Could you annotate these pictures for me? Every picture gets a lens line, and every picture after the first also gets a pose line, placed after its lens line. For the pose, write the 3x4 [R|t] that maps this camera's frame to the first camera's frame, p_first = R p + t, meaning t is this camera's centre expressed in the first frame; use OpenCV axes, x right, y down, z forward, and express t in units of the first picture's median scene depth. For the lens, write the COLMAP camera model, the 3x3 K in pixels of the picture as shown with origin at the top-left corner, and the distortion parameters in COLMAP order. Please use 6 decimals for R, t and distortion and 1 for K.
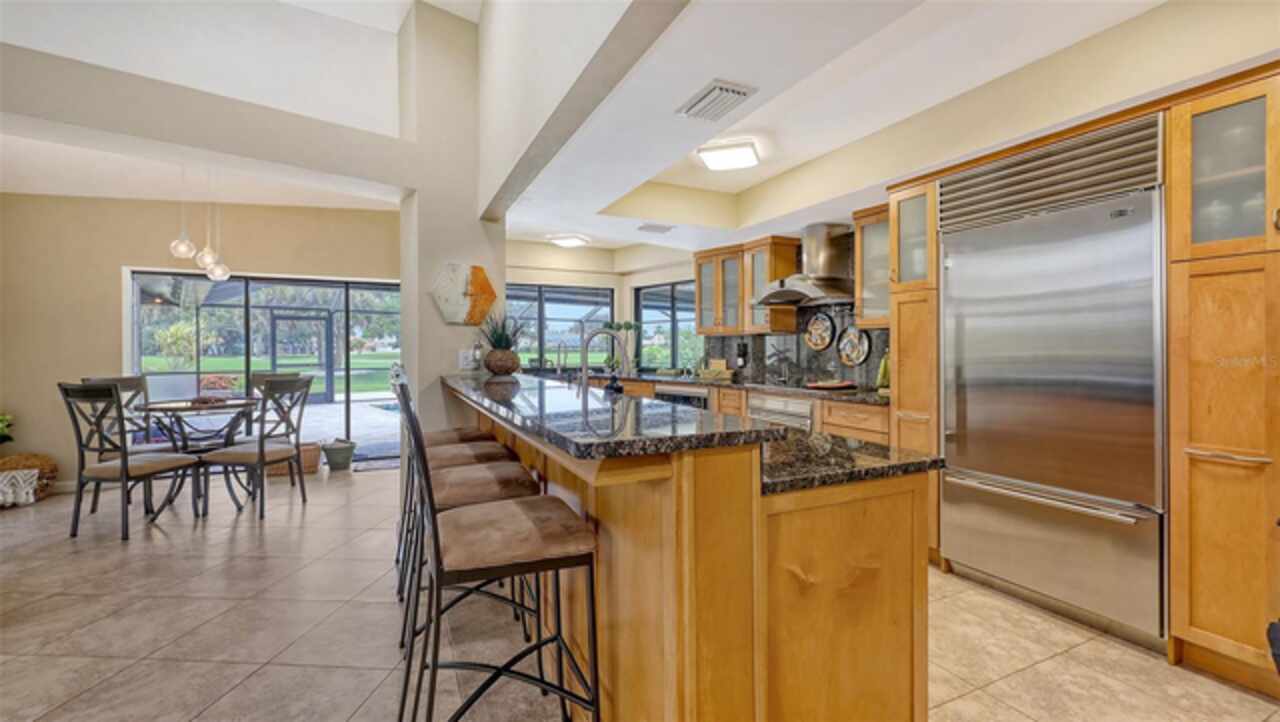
lens RADIAL K [[534.0, 0, 635.9], [0, 534.0, 353.2], [0, 0, 1]] dist [0.000083, -0.000036]
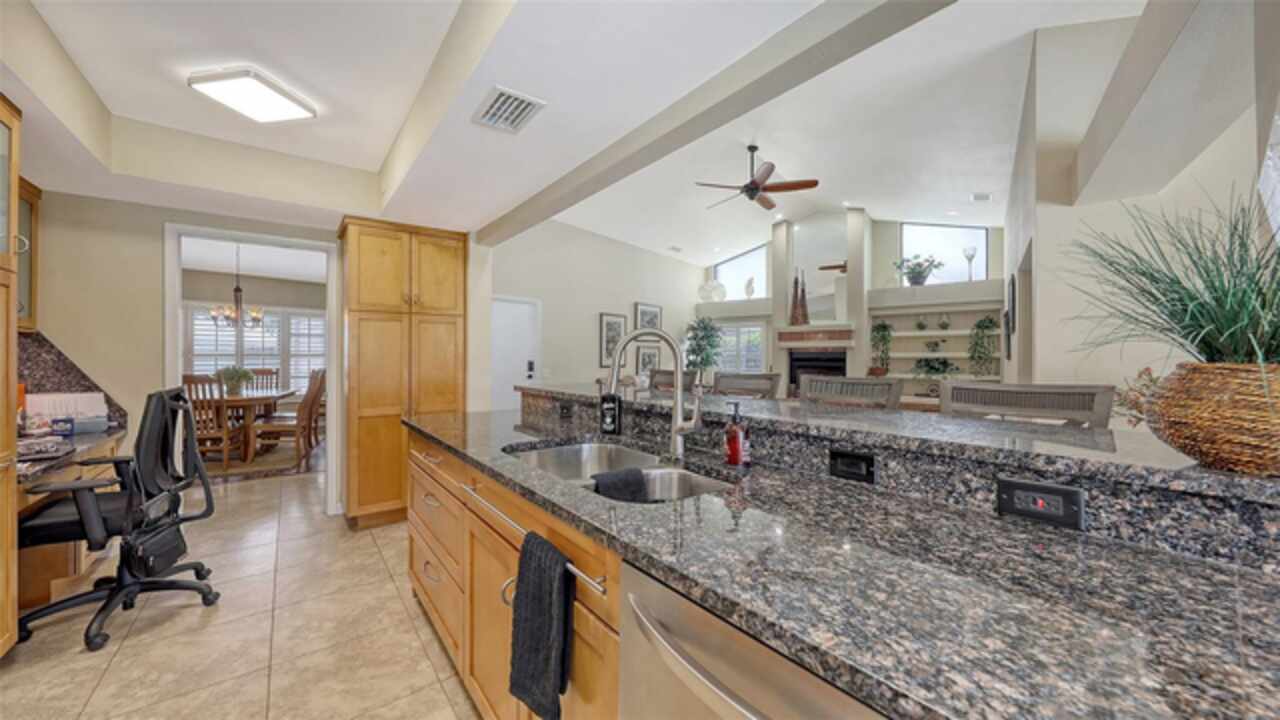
lens RADIAL K [[455.0, 0, 638.9], [0, 455.0, 353.4], [0, 0, 1]] dist [-0.000929, 0.000025]
pose [[-0.977119, -0.000533, -0.212693, 0.041240], [-0.000759, 0.999999, 0.000982, -0.008881], [0.212693, 0.001121, -0.977119, 0.881868]]
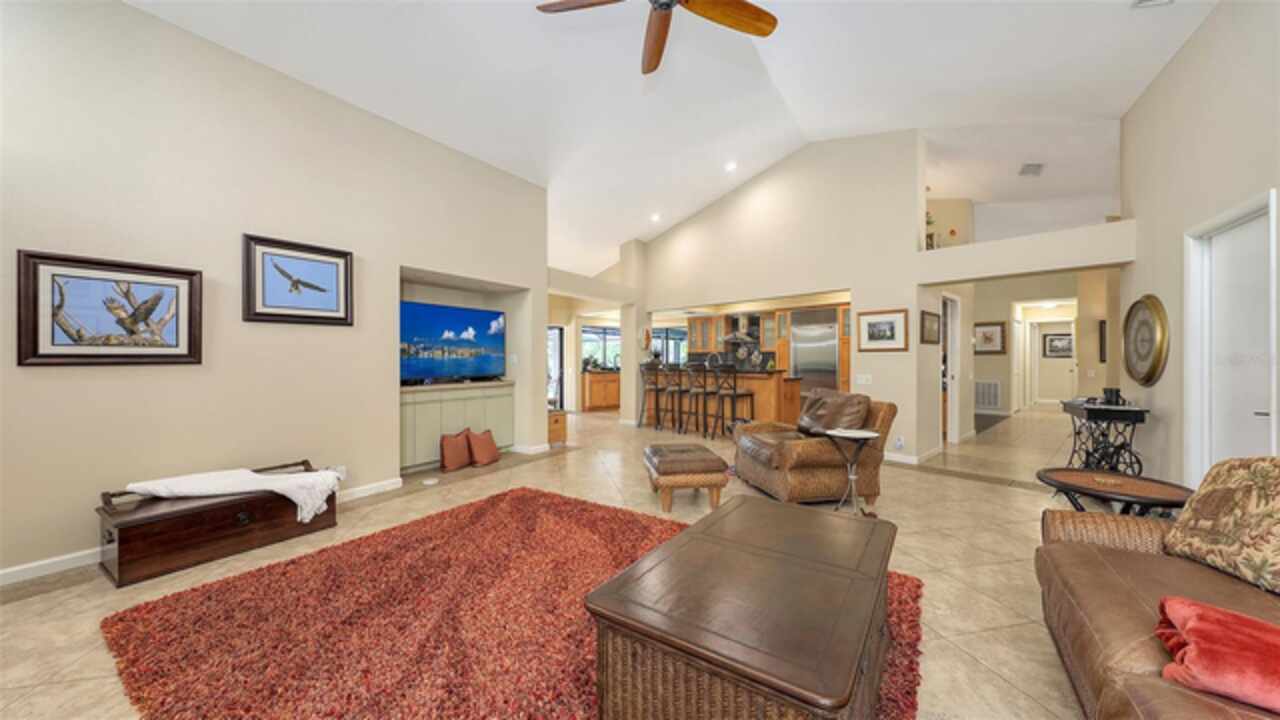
lens RADIAL K [[446.1, 0, 644.6], [0, 446.1, 364.1], [0, 0, 1]] dist [-0.002325, -0.000129]
pose [[0.951476, -0.003718, 0.307701, -0.802396], [0.001845, 0.999978, 0.006380, 0.006141], [-0.307718, -0.005503, 0.951462, -0.965563]]
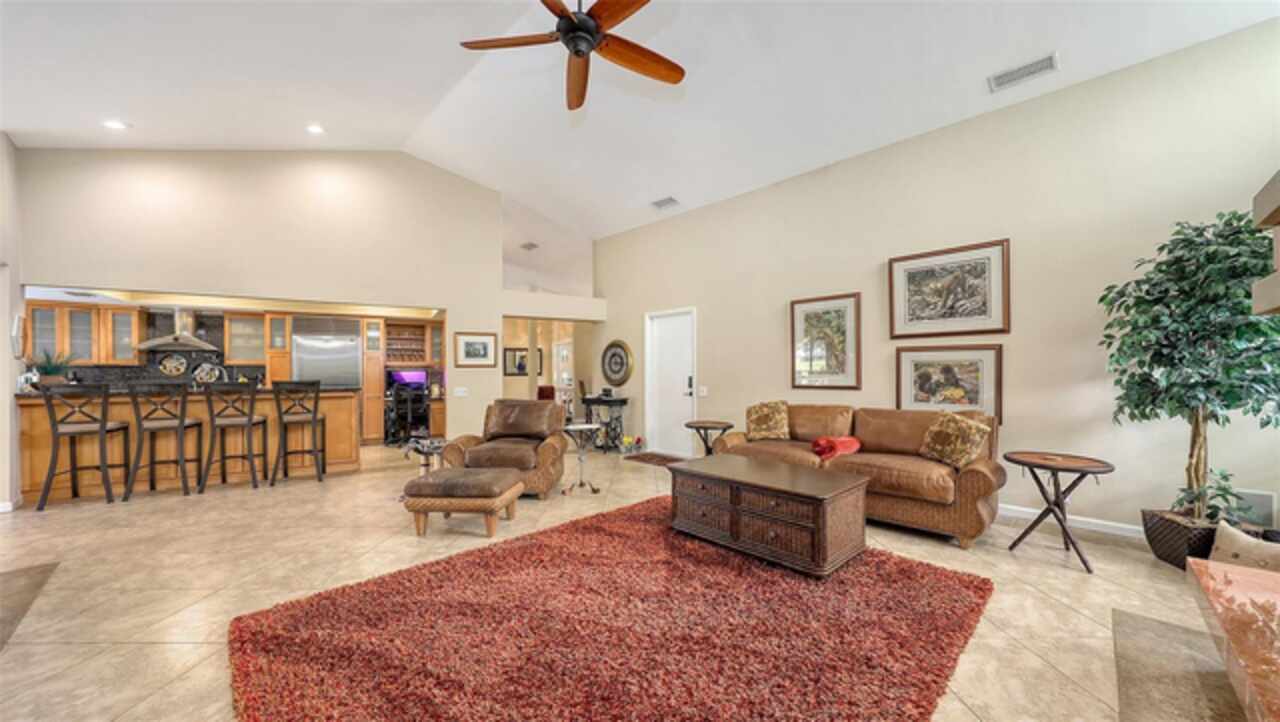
lens RADIAL K [[444.6, 0, 640.6], [0, 444.6, 369.1], [0, 0, 1]] dist [0.001710, 0.000144]
pose [[-0.080916, 0.010552, 0.996665, -1.258747], [0.012587, 0.999875, -0.009564, 0.007136], [-0.996641, 0.011771, -0.081038, -0.433913]]
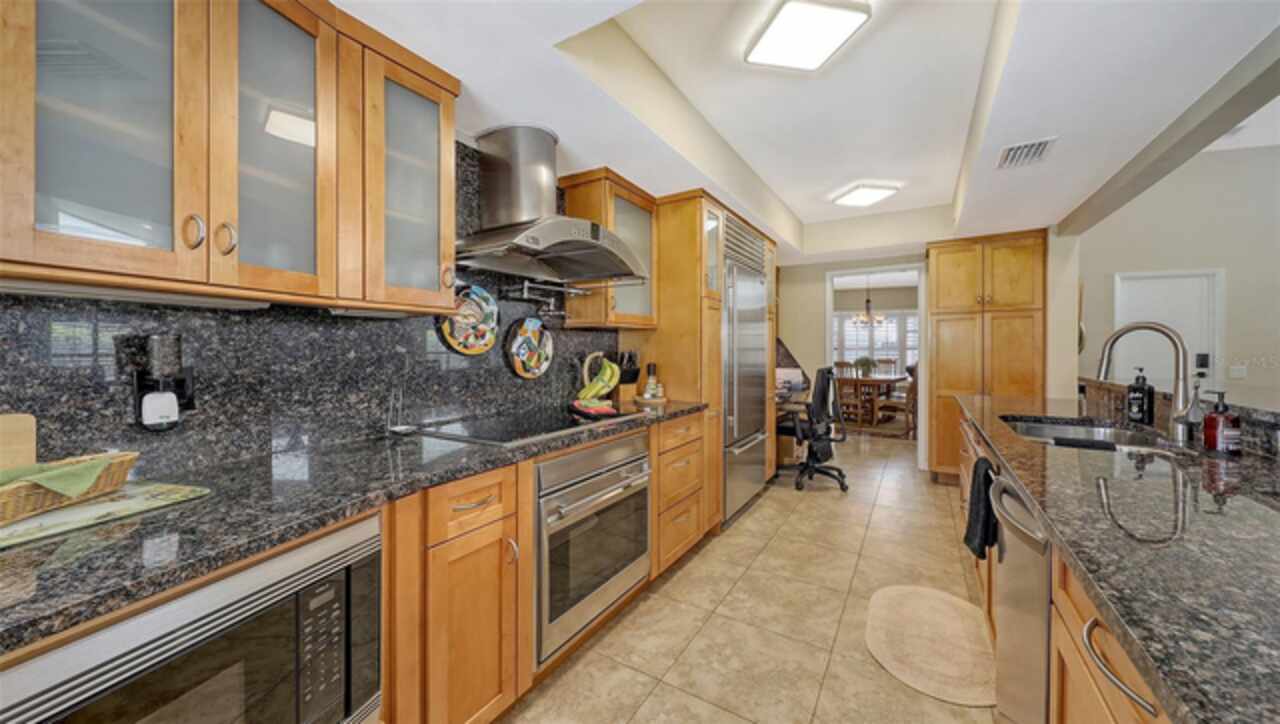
lens RADIAL K [[448.7, 0, 640.0], [0, 448.7, 362.0], [0, 0, 1]] dist [0.006322, 0.000011]
pose [[-0.542604, -0.018211, 0.839791, -0.115594], [0.011916, 0.999497, 0.029373, -0.010785], [-0.839904, 0.025945, -0.542114, 1.088208]]
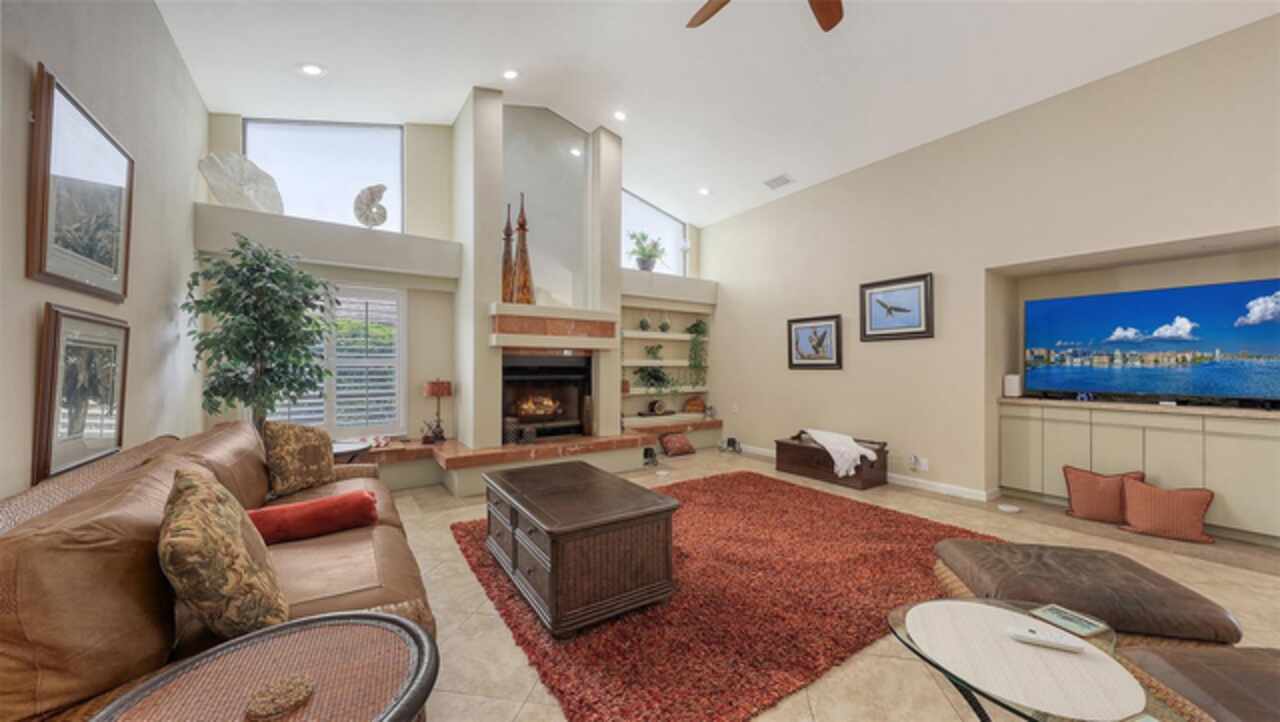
lens RADIAL K [[446.1, 0, 644.6], [0, 446.1, 365.1], [0, 0, 1]] dist [-0.002325, -0.000129]
pose [[-0.092355, 0.000321, -0.995726, -0.066484], [-0.011684, 0.999931, 0.001406, 0.003590], [0.995658, 0.011764, -0.092345, -0.522243]]
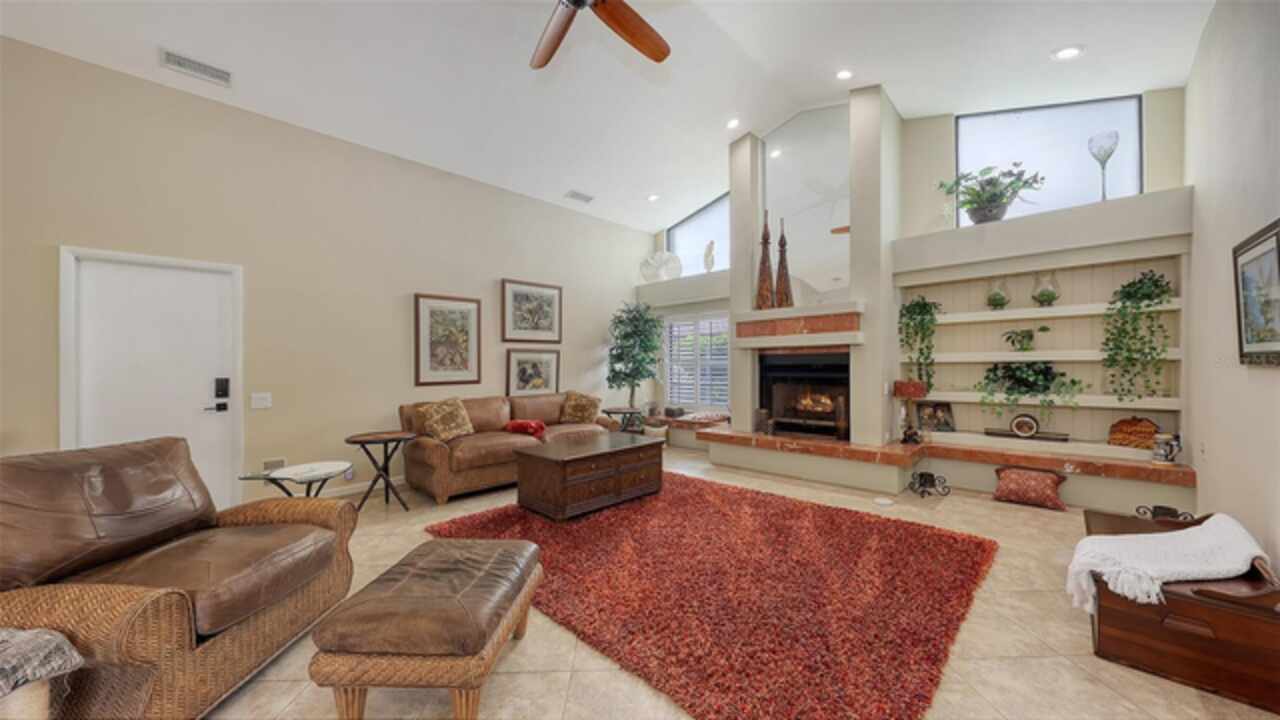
lens RADIAL K [[446.1, 0, 644.6], [0, 446.1, 364.1], [0, 0, 1]] dist [-0.002325, -0.000129]
pose [[-0.994055, 0.013985, -0.107980, -0.609267], [0.013089, 0.999874, 0.009005, -0.004536], [0.108092, 0.007538, -0.994112, 0.197577]]
